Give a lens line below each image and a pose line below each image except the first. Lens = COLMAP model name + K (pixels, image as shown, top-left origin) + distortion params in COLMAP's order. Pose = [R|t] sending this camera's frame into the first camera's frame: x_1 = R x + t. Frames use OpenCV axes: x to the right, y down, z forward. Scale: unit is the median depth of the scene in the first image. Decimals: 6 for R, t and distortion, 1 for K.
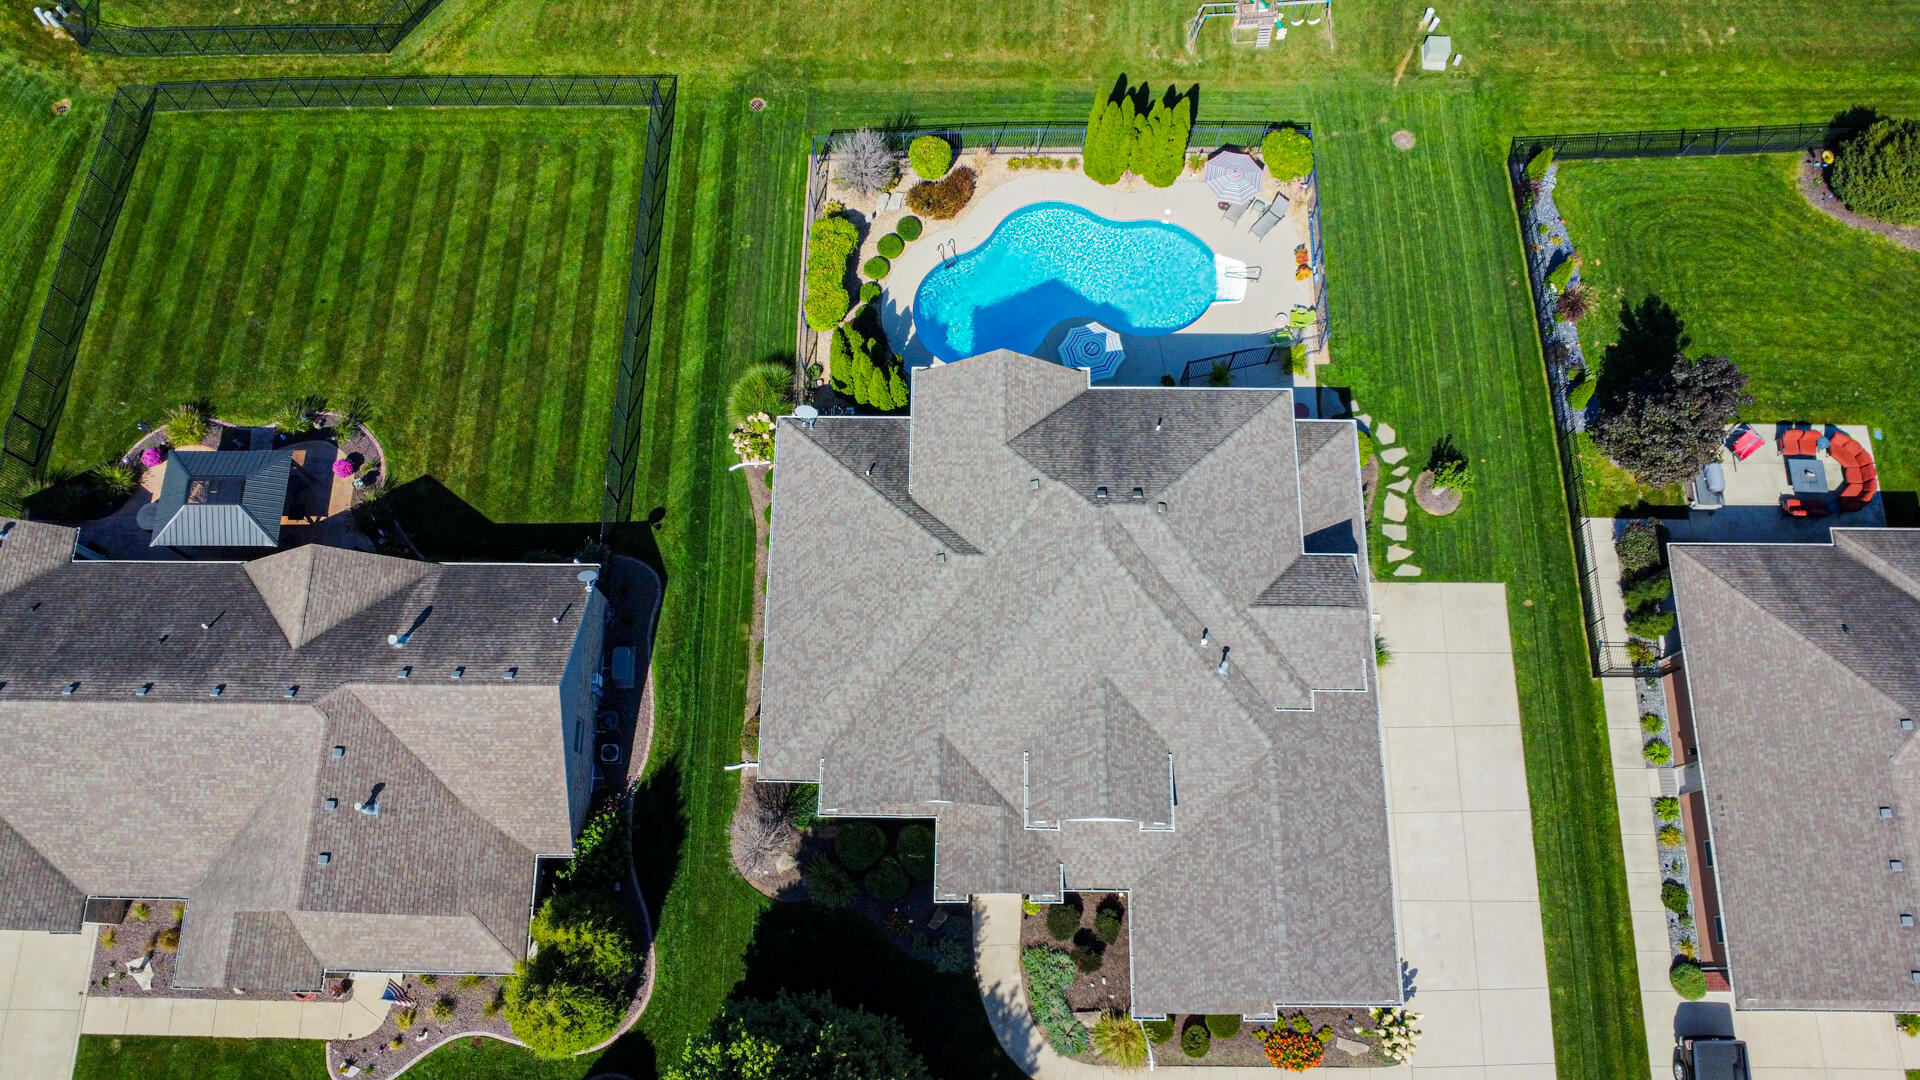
lens RADIAL K [[1409.9, 0, 960.0], [0, 1409.9, 540.0], [0, 0, 1]] dist [-0.035445, -0.006219]
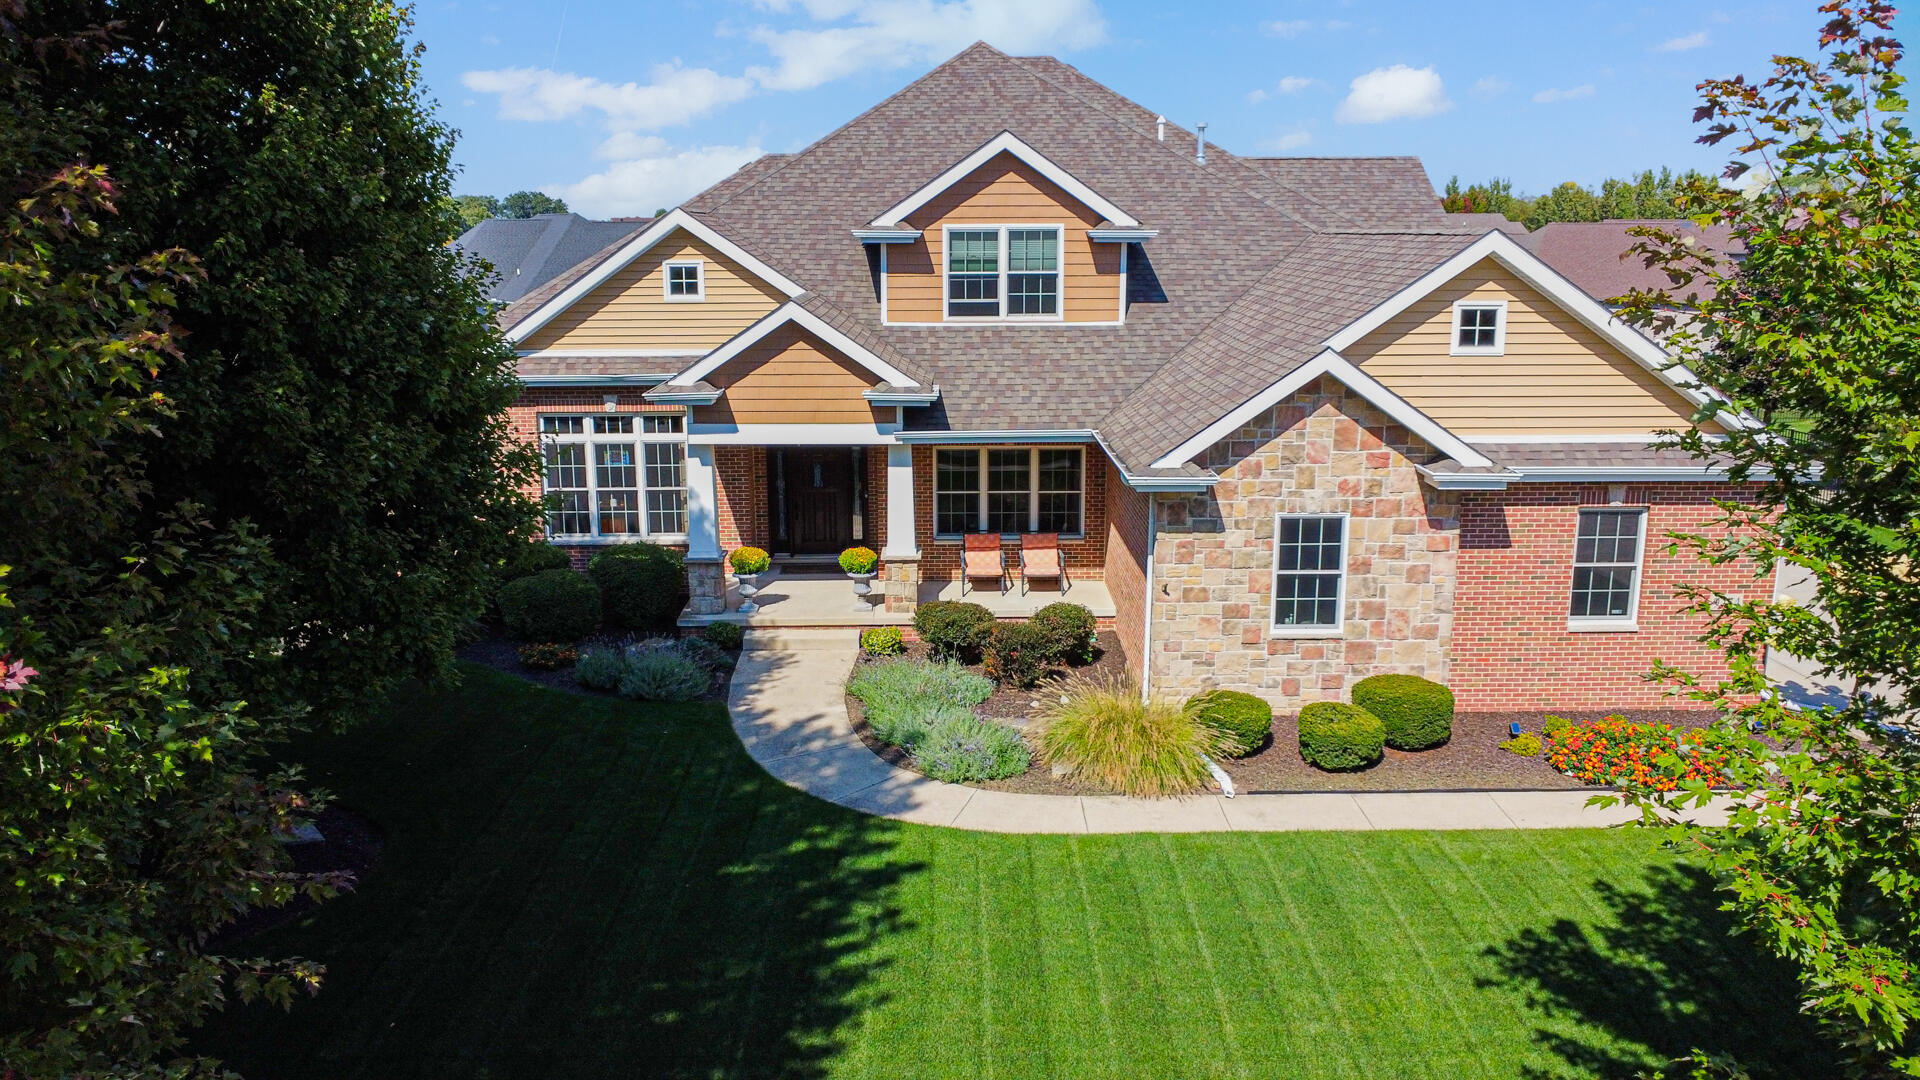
lens RADIAL K [[1409.9, 0, 960.0], [0, 1409.9, 540.0], [0, 0, 1]] dist [-0.035445, -0.006219]
pose [[0.999758, -0.000442, 0.022011, 0.059974], [0.019274, 0.500747, -0.865379, 0.560198], [-0.010639, 0.865594, 0.500634, 0.699977]]
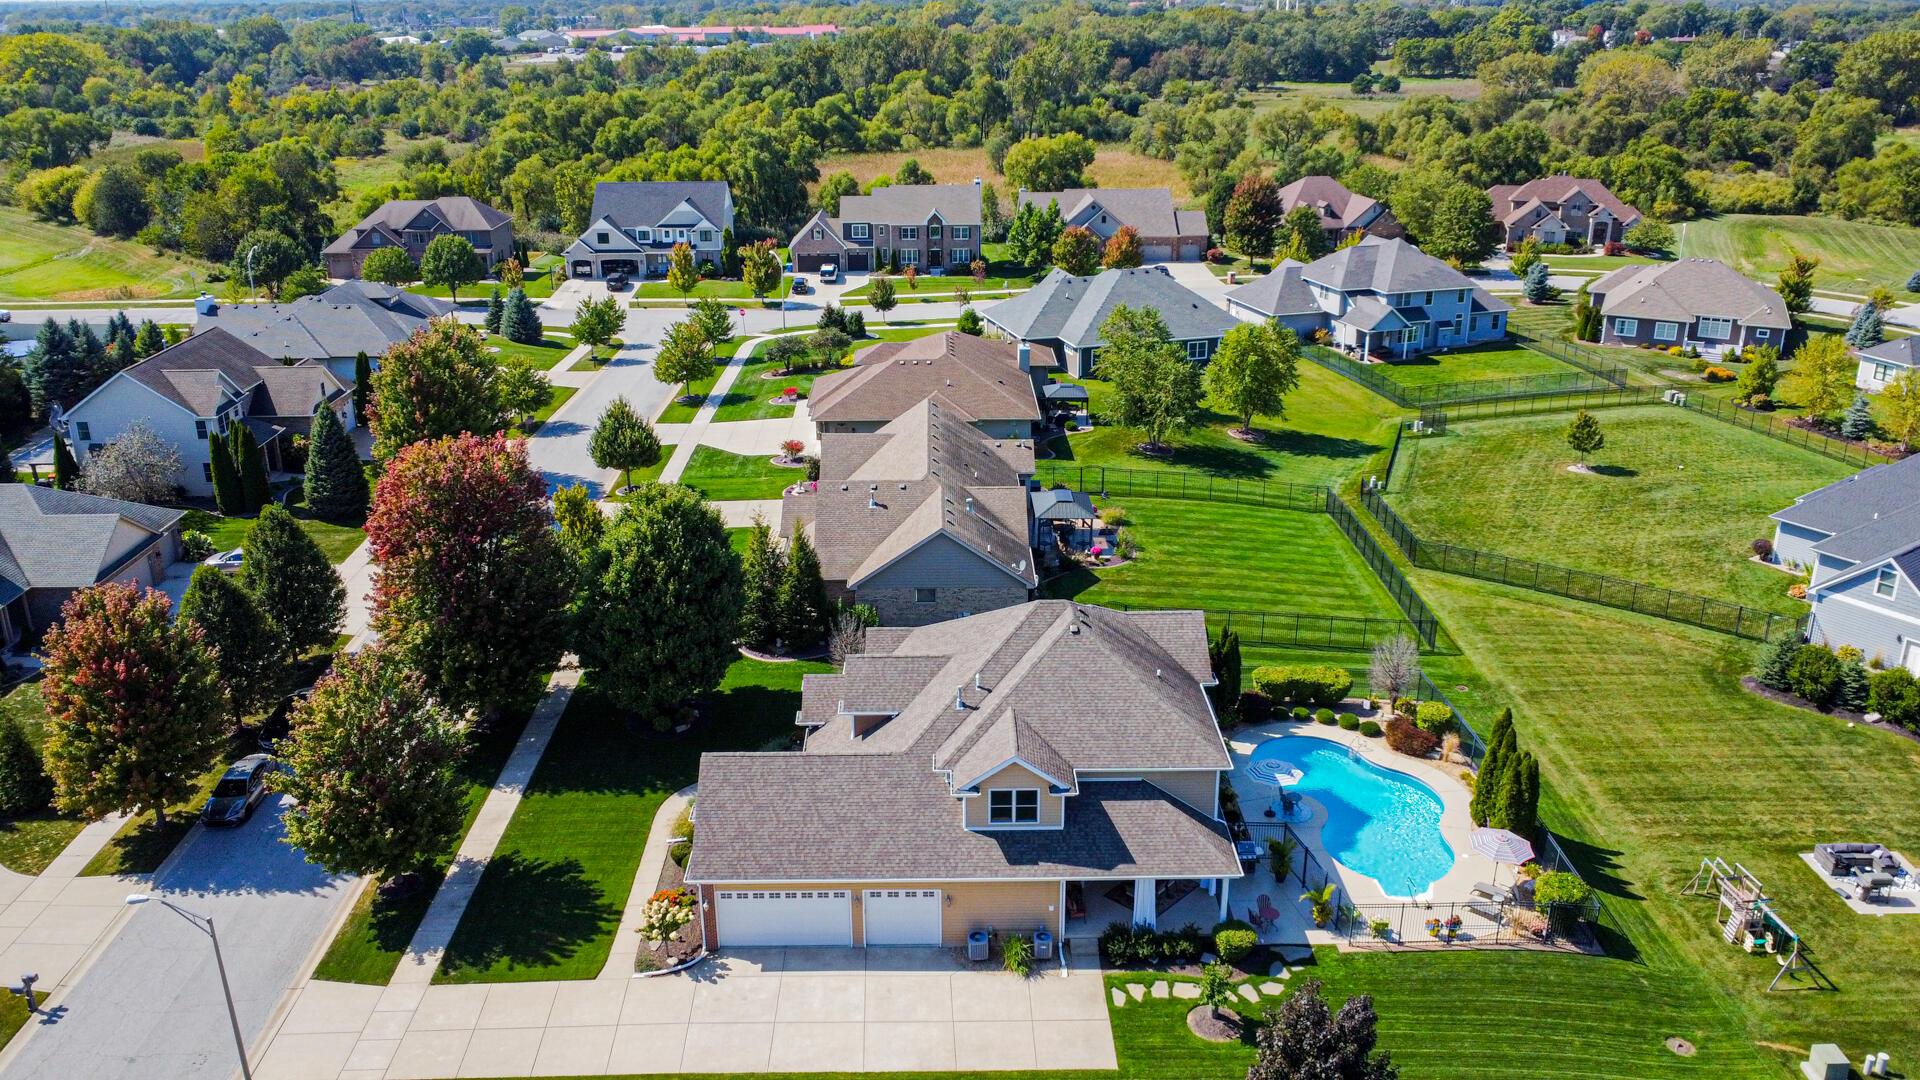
lens RADIAL K [[1409.9, 0, 960.0], [0, 1409.9, 540.0], [0, 0, 1]] dist [-0.035445, -0.006219]
pose [[0.026897, 0.369681, -0.928770, 1.047259], [-0.950017, 0.298546, 0.091318, -0.052983], [0.311039, 0.879890, 0.359233, 0.352306]]
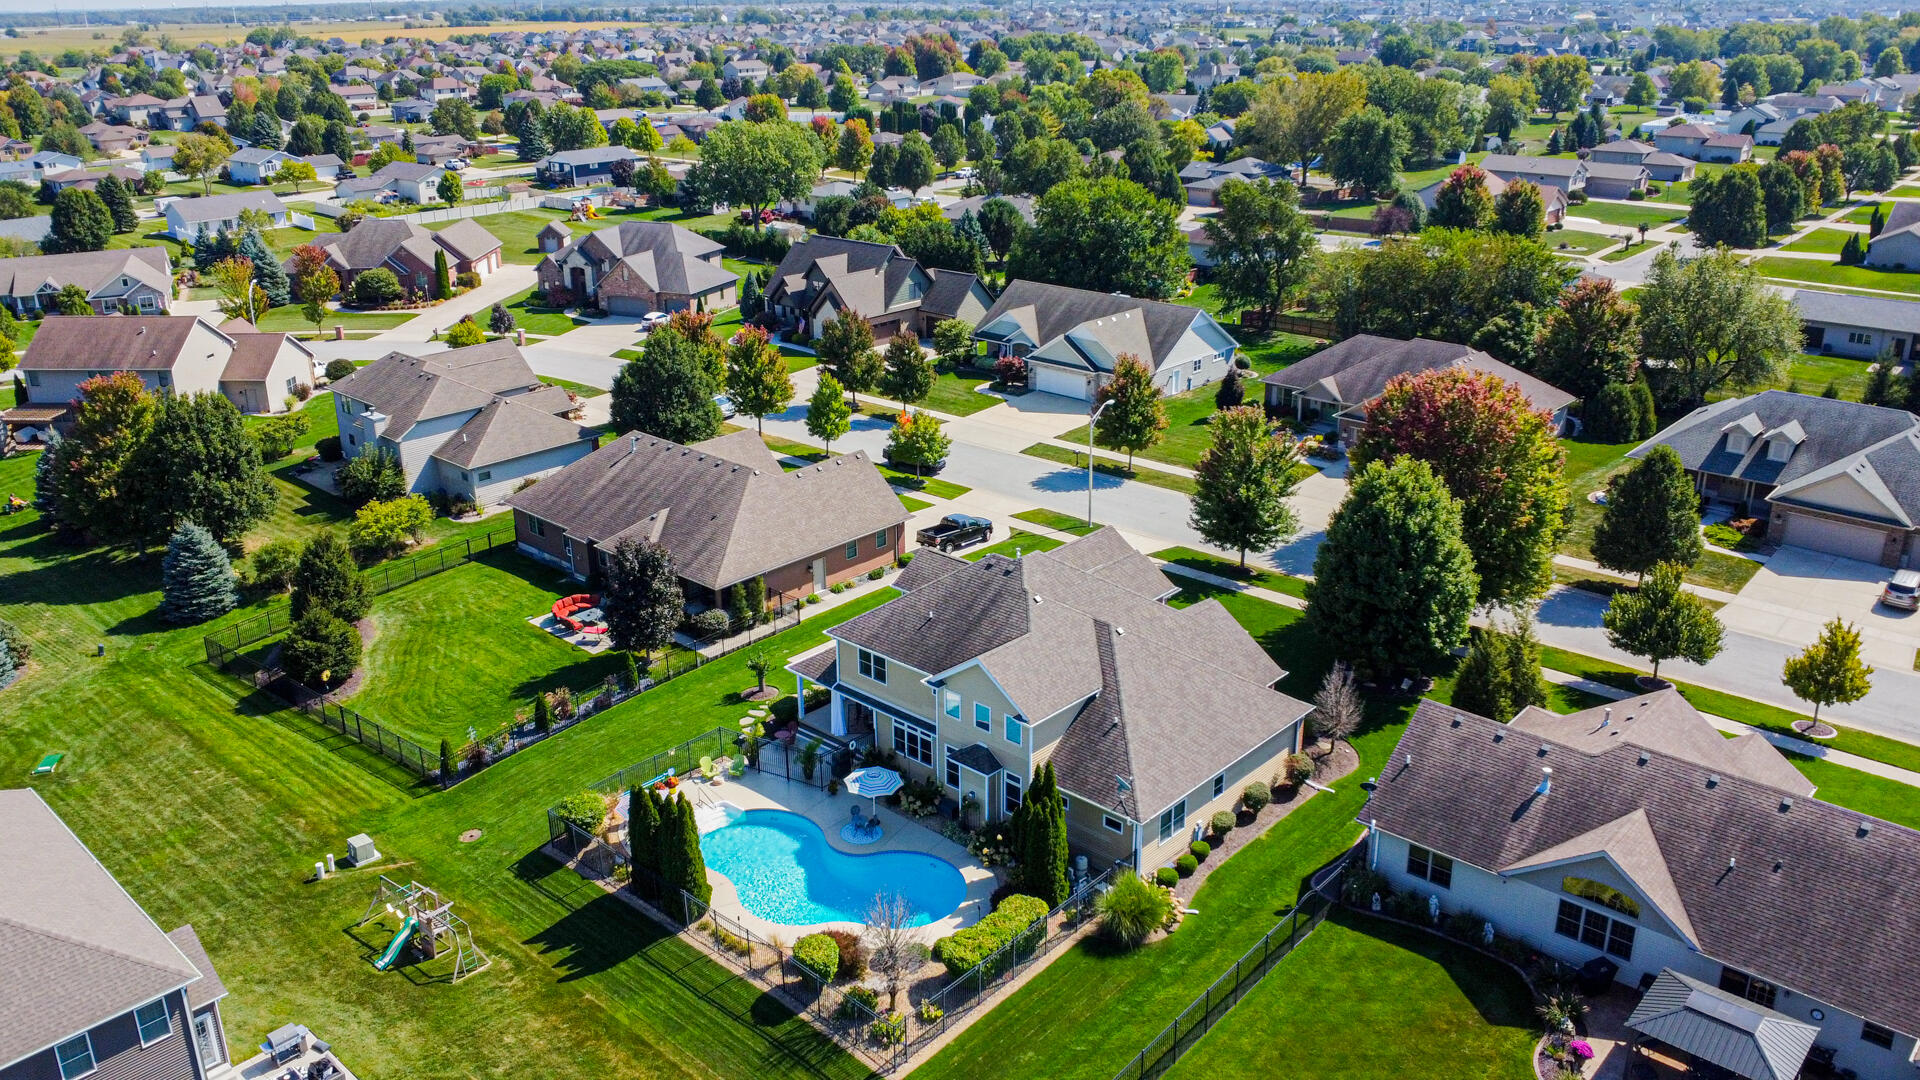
lens RADIAL K [[1409.9, 0, 960.0], [0, 1409.9, 540.0], [0, 0, 1]] dist [-0.035445, -0.006219]
pose [[-0.742831, -0.225439, 0.630380, -0.617917], [0.640006, 0.037178, 0.767470, -0.951107], [-0.196454, 0.973548, 0.116665, 0.662992]]
